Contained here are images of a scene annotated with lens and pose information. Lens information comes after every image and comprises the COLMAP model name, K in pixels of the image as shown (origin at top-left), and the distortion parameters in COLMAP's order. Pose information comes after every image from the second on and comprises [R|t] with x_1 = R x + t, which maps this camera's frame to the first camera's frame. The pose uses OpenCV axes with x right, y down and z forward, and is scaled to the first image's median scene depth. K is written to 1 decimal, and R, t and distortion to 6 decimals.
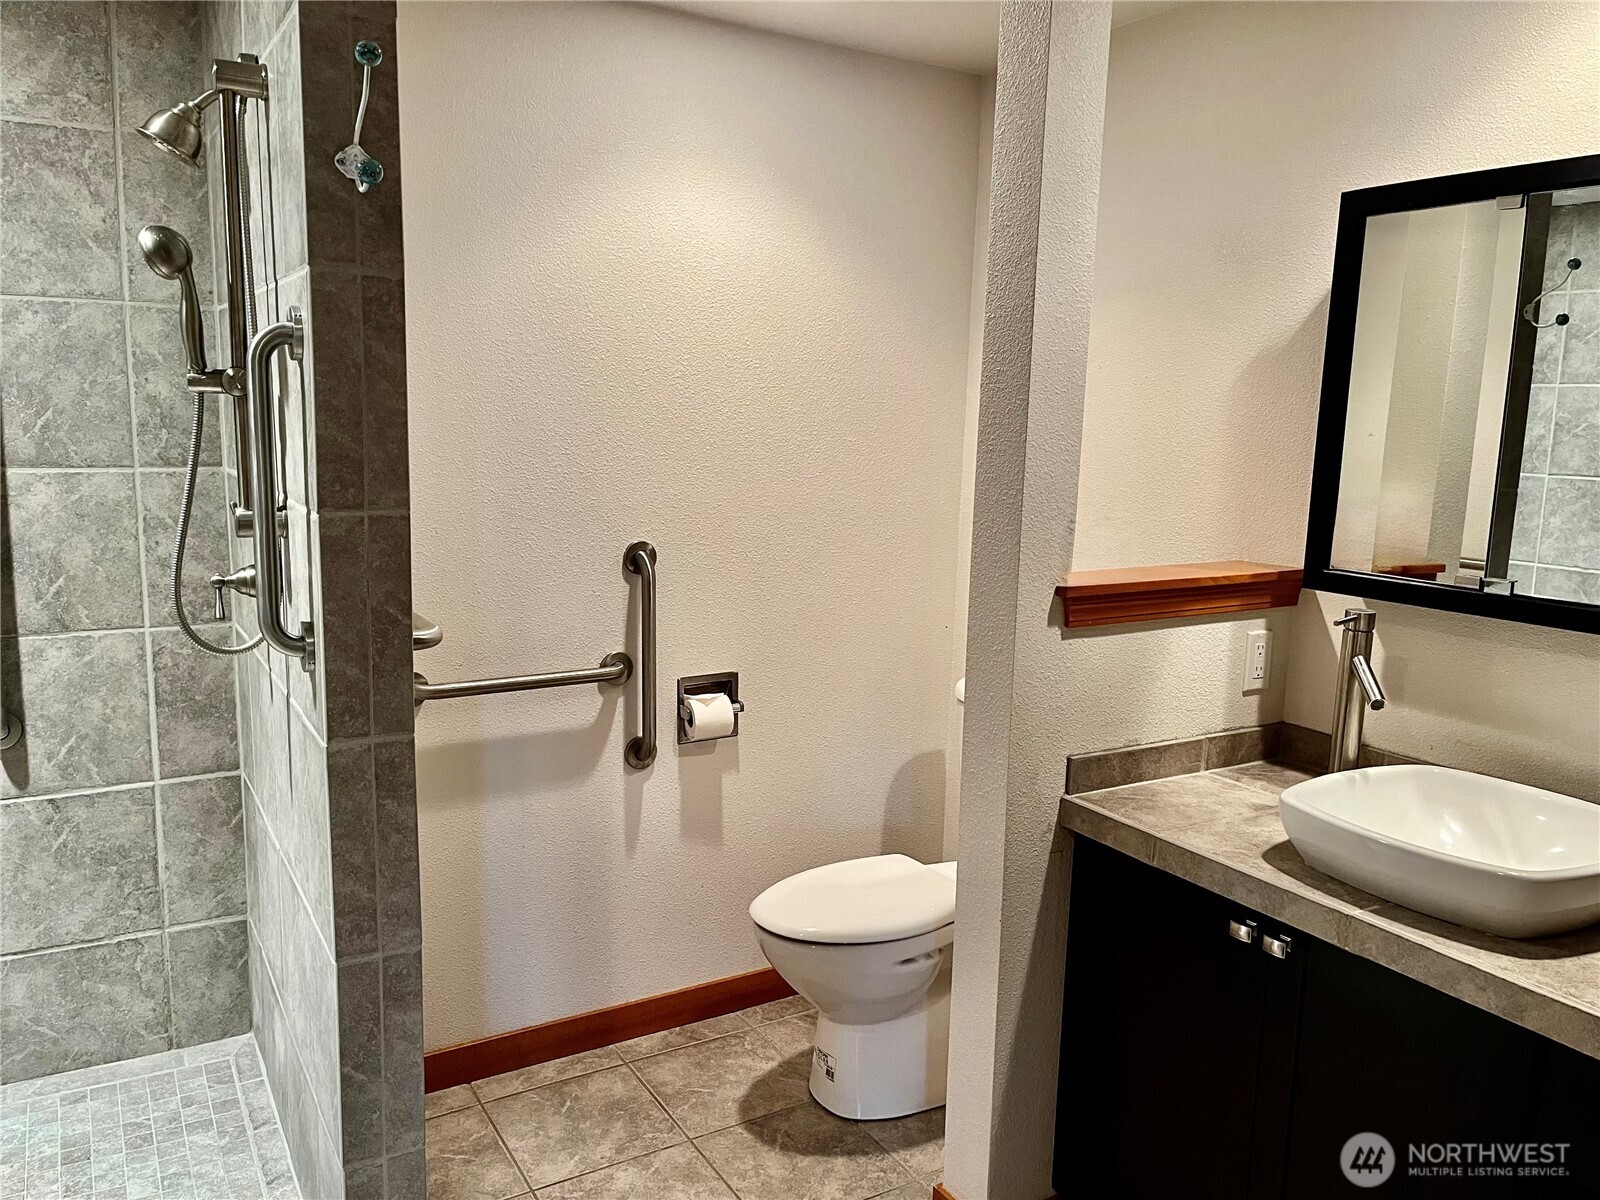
lens RADIAL K [[1229.5, 0, 810.5], [0, 1229.5, 608.8], [0, 0, 1]] dist [0.065089, -0.088013]
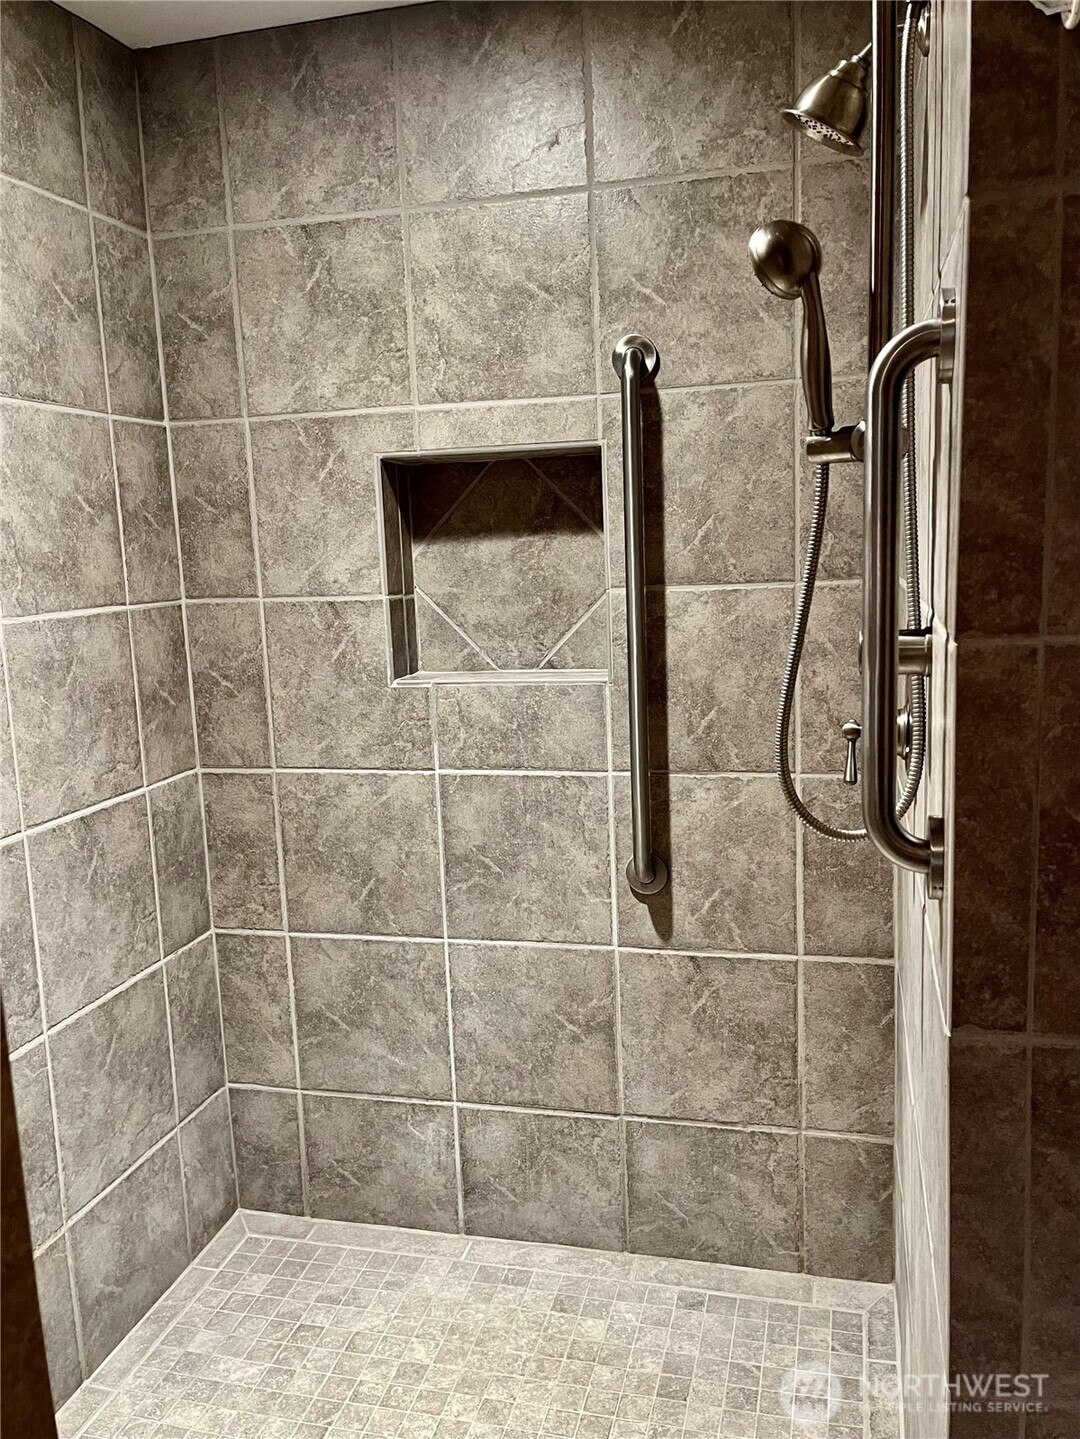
lens RADIAL K [[1105.8, 0, 578.0], [0, 1105.8, 727.4], [0, 0, 1]] dist [0.065089, -0.088013]
pose [[0.698958, 0.062785, -0.712401, -0.112682], [-0.056070, 0.997884, 0.032933, -0.033358], [0.712961, 0.016925, 0.700999, 0.387896]]
